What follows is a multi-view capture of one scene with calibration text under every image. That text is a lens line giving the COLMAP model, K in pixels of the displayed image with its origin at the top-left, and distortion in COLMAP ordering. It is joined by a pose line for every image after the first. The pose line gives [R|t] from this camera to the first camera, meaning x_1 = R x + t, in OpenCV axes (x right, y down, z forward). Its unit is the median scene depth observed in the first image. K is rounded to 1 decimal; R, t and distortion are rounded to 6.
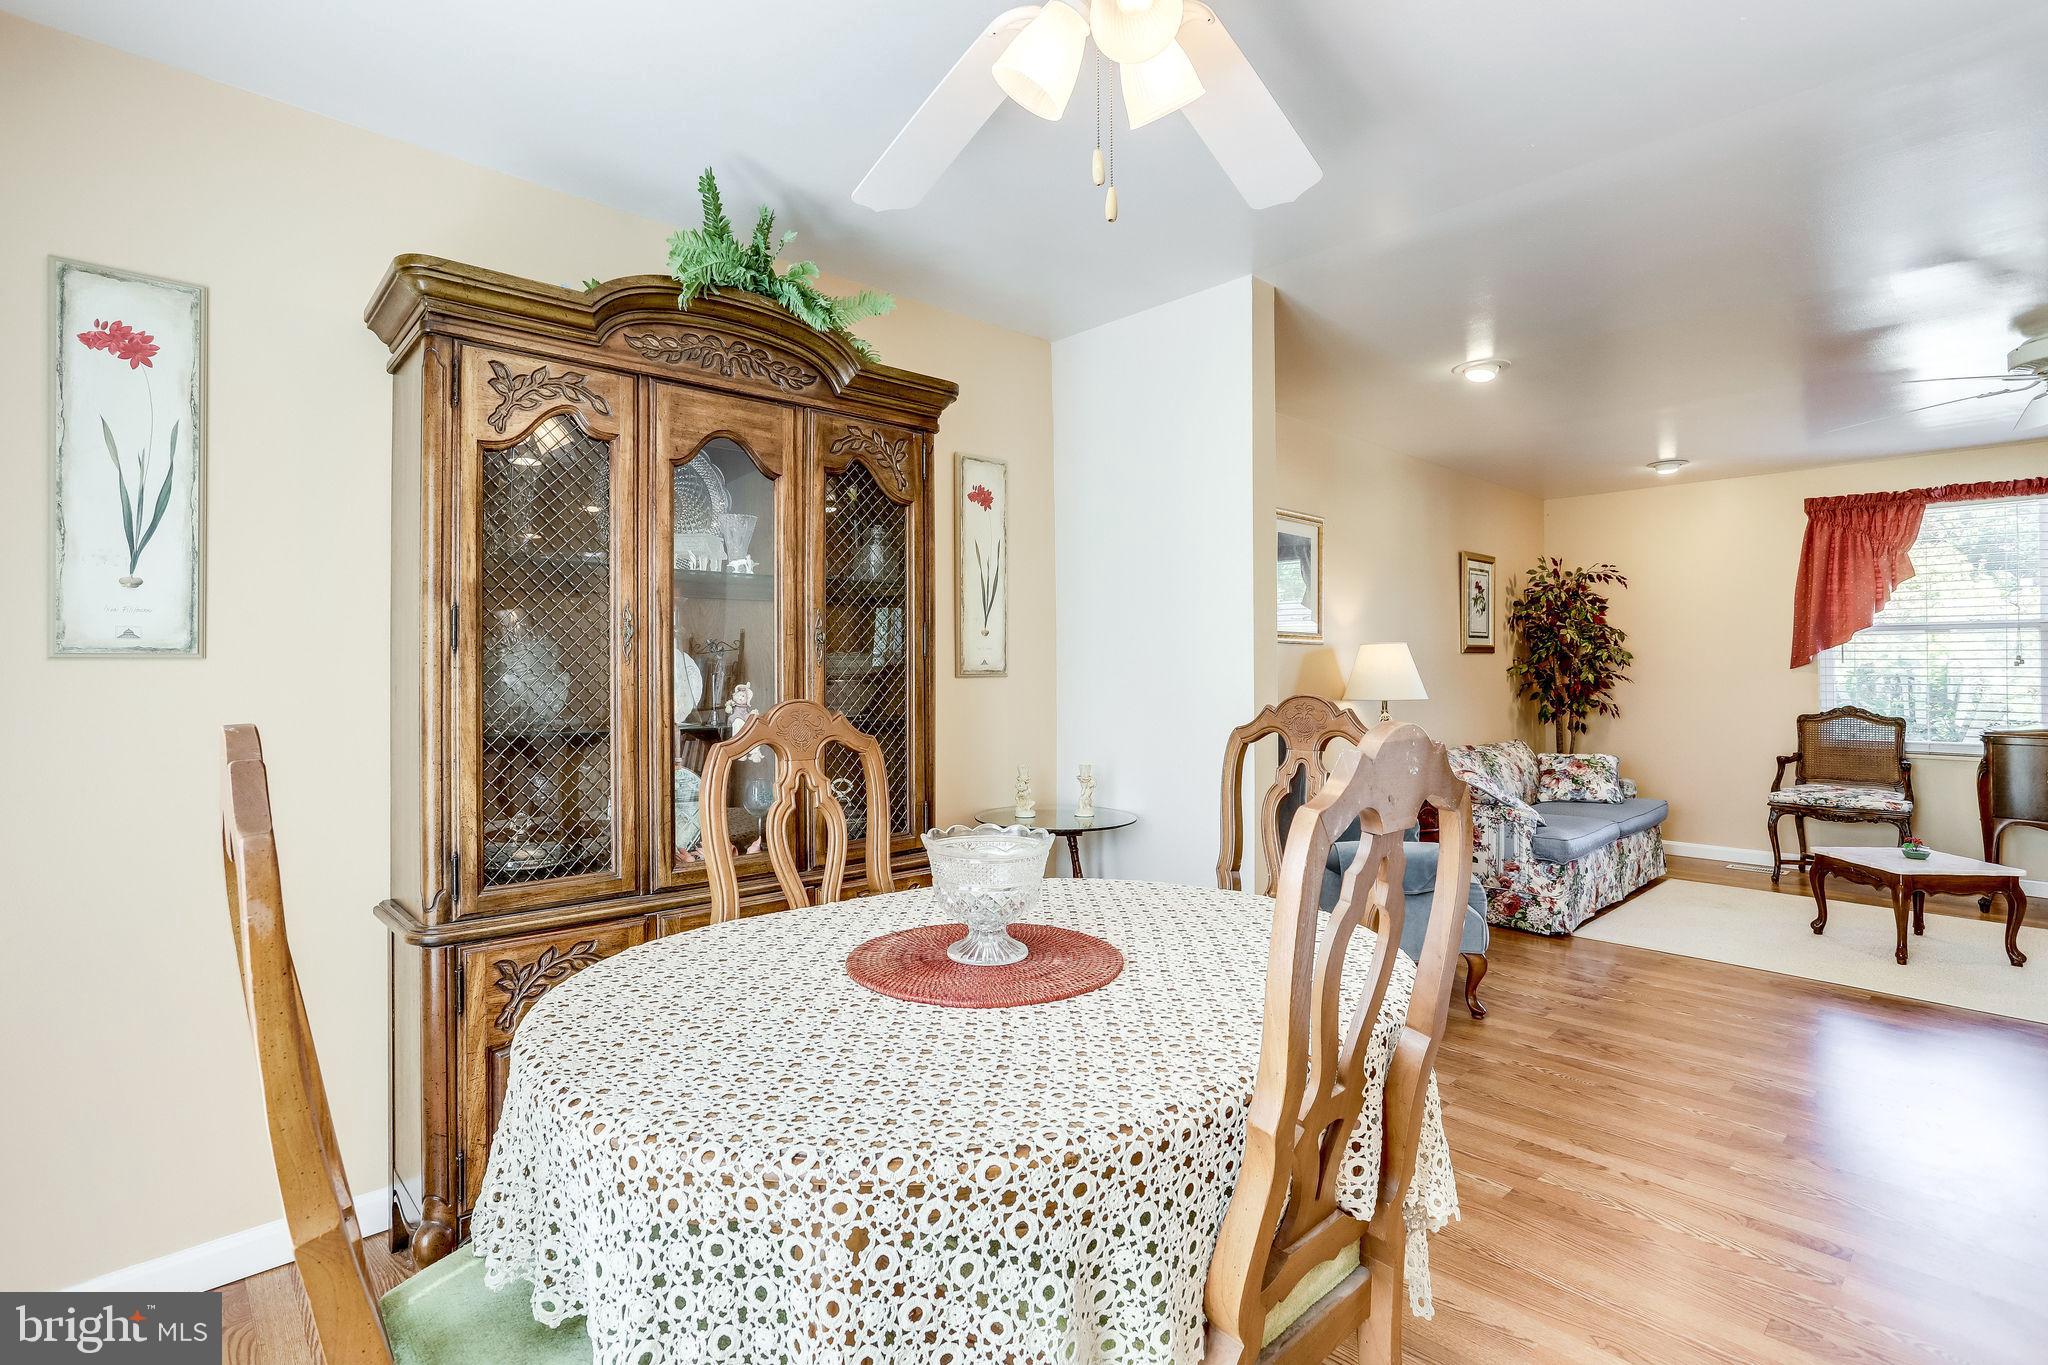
lens RADIAL K [[990.3, 0, 1012.4], [0, 990.3, 661.3], [0, 0, 1]] dist [-0.055334, 0.033404]
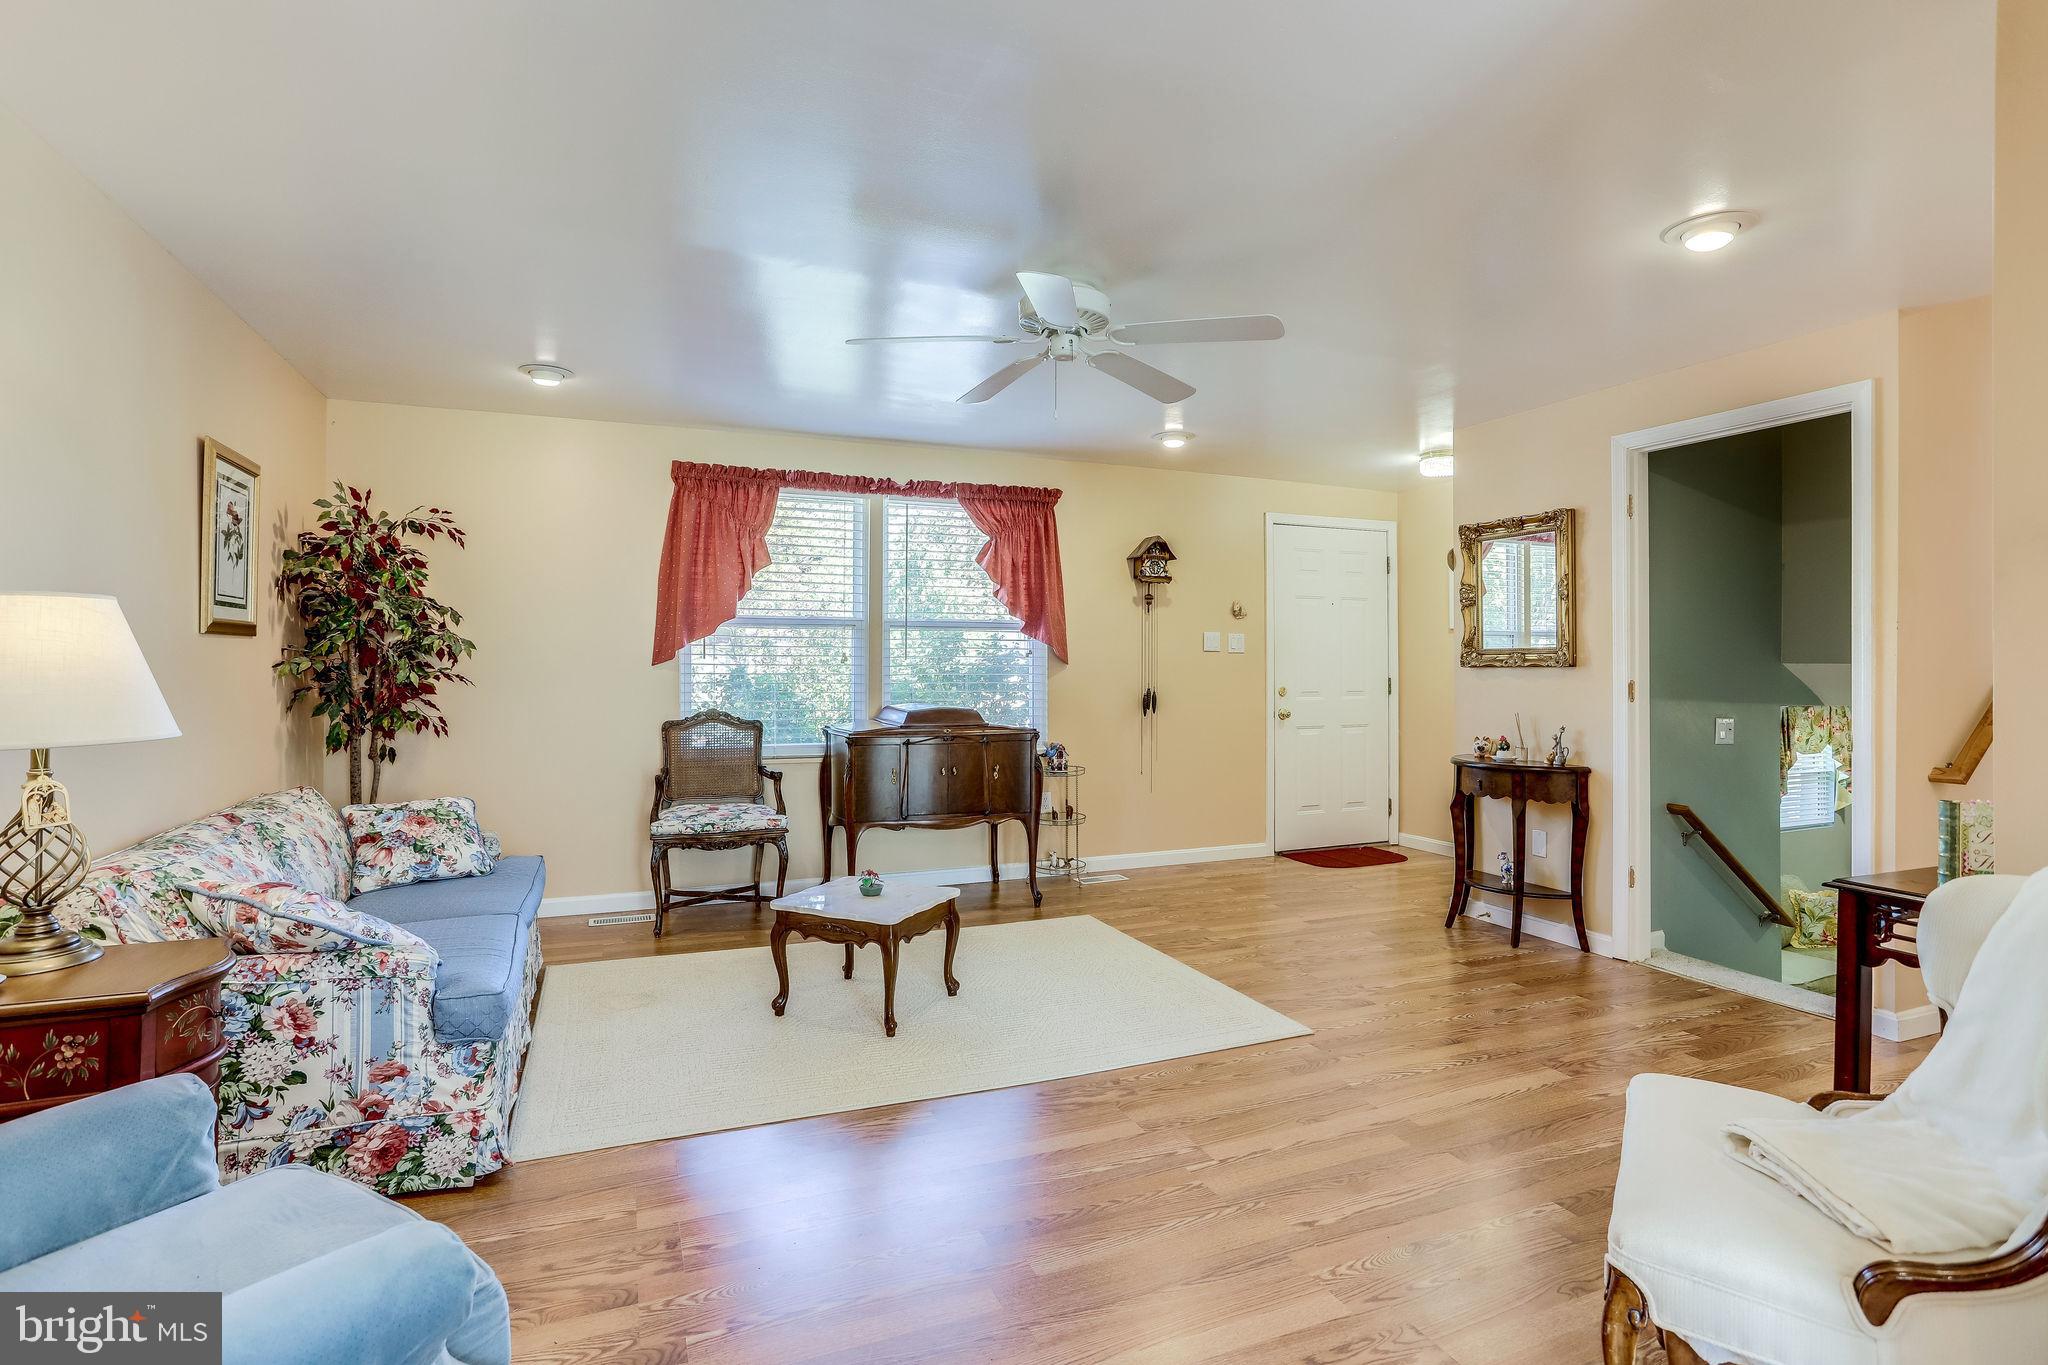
lens RADIAL K [[990.3, 0, 1012.4], [0, 990.3, 661.3], [0, 0, 1]] dist [-0.055334, 0.033404]
pose [[0.348984, 0.006918, 0.937103, 0.143200], [-0.010385, 0.999940, -0.003514, 0.004294], [-0.937071, -0.008506, 0.349035, 0.466984]]
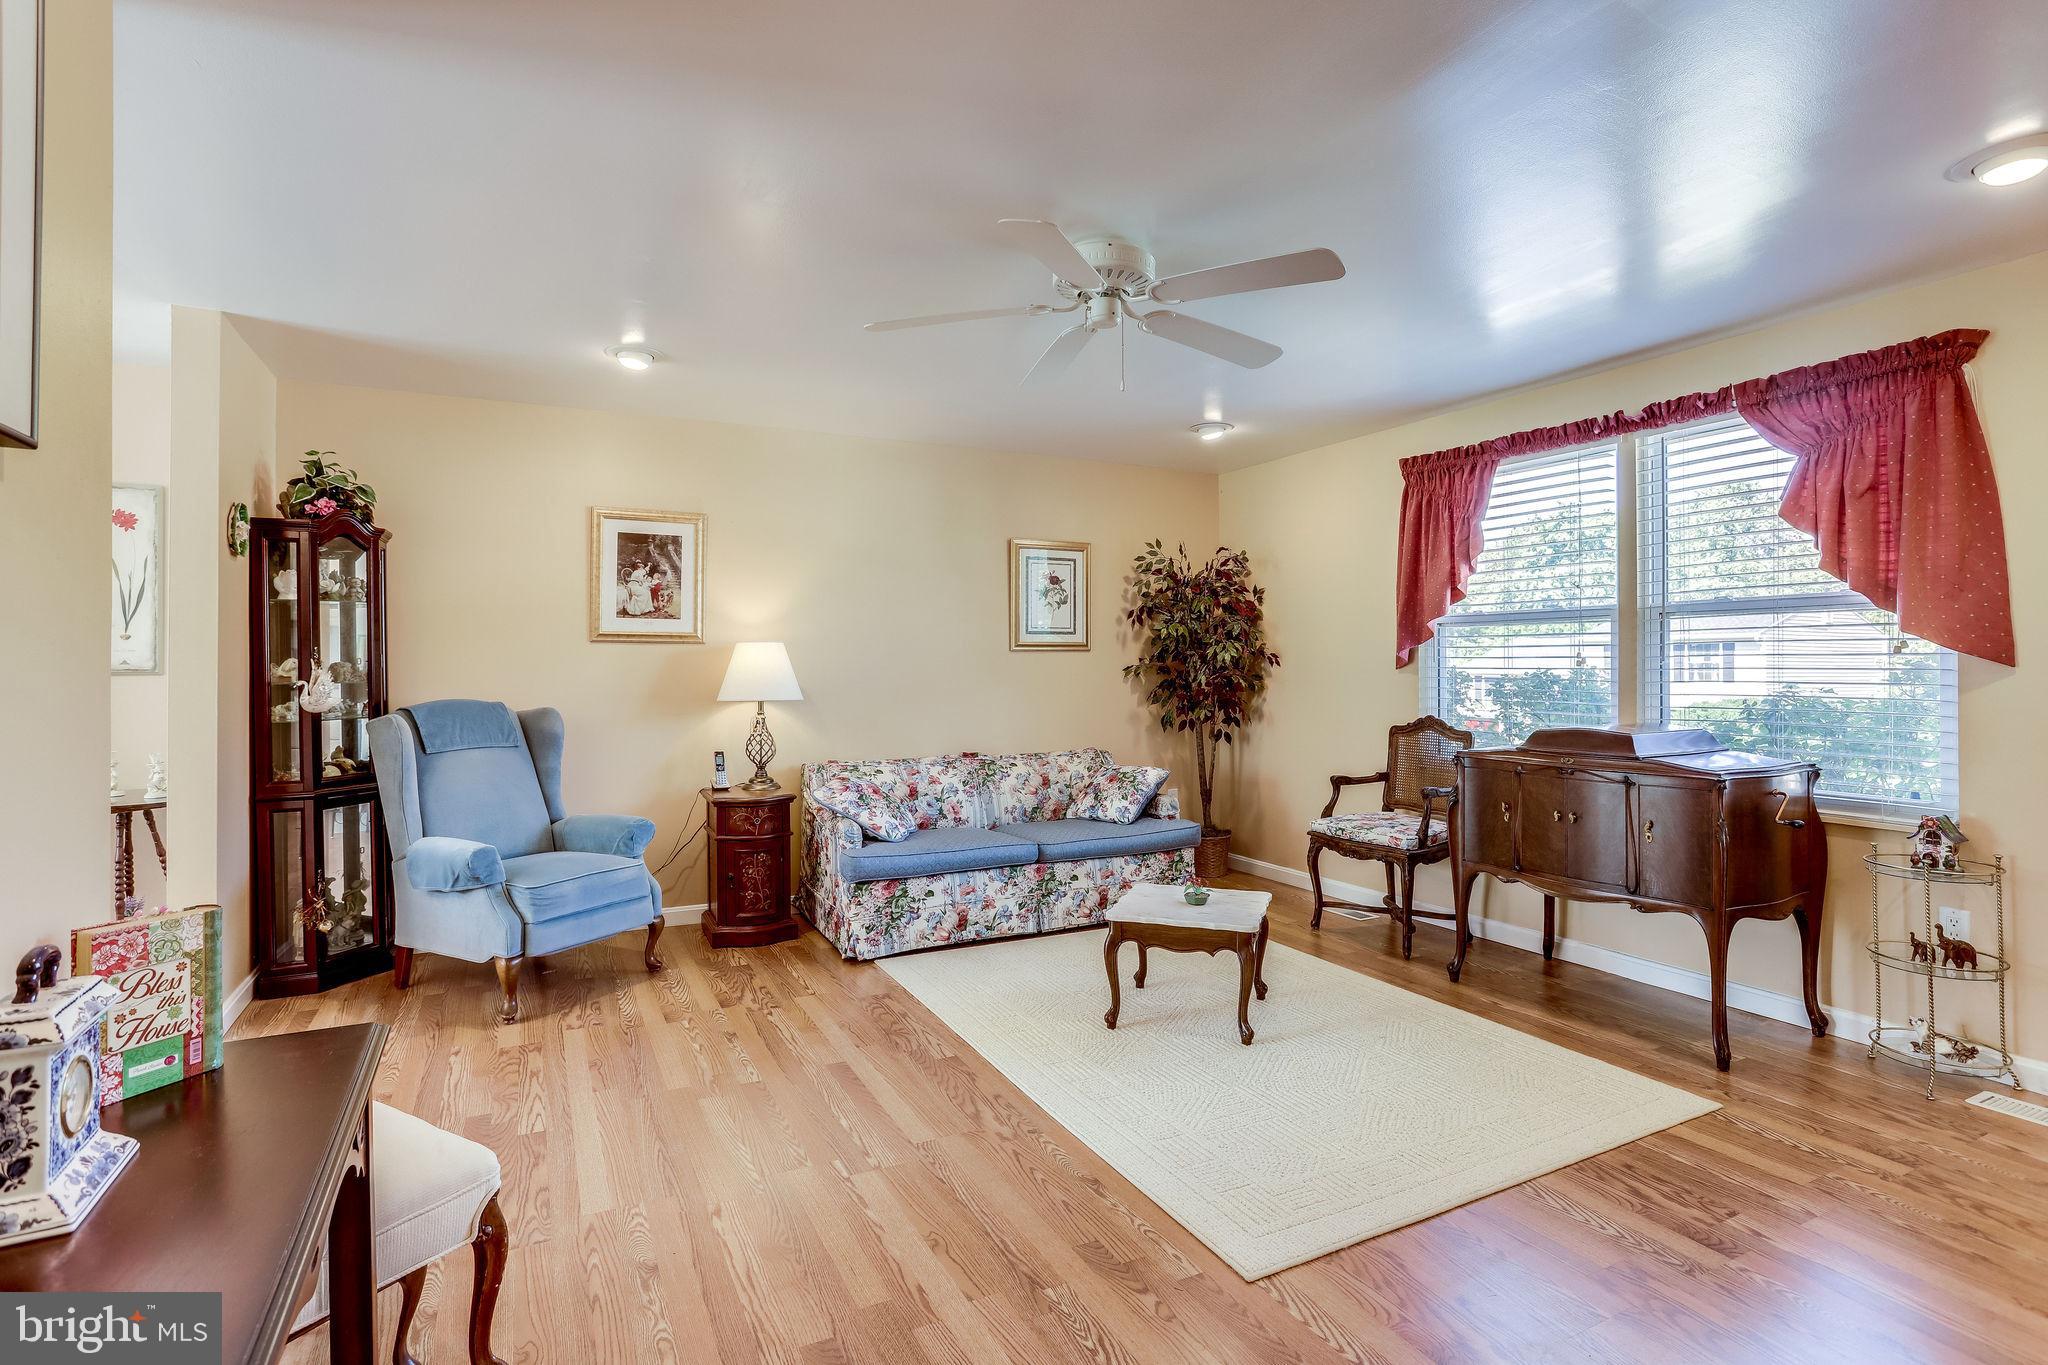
lens RADIAL K [[1005.0, 0, 1034.6], [0, 1005.0, 660.3], [0, 0, 1]] dist [-0.056870, 0.032372]
pose [[0.962971, -0.000351, -0.269605, 0.812136], [0.000904, 0.999998, 0.001926, -0.001773], [0.269604, -0.002099, 0.962969, 0.120990]]
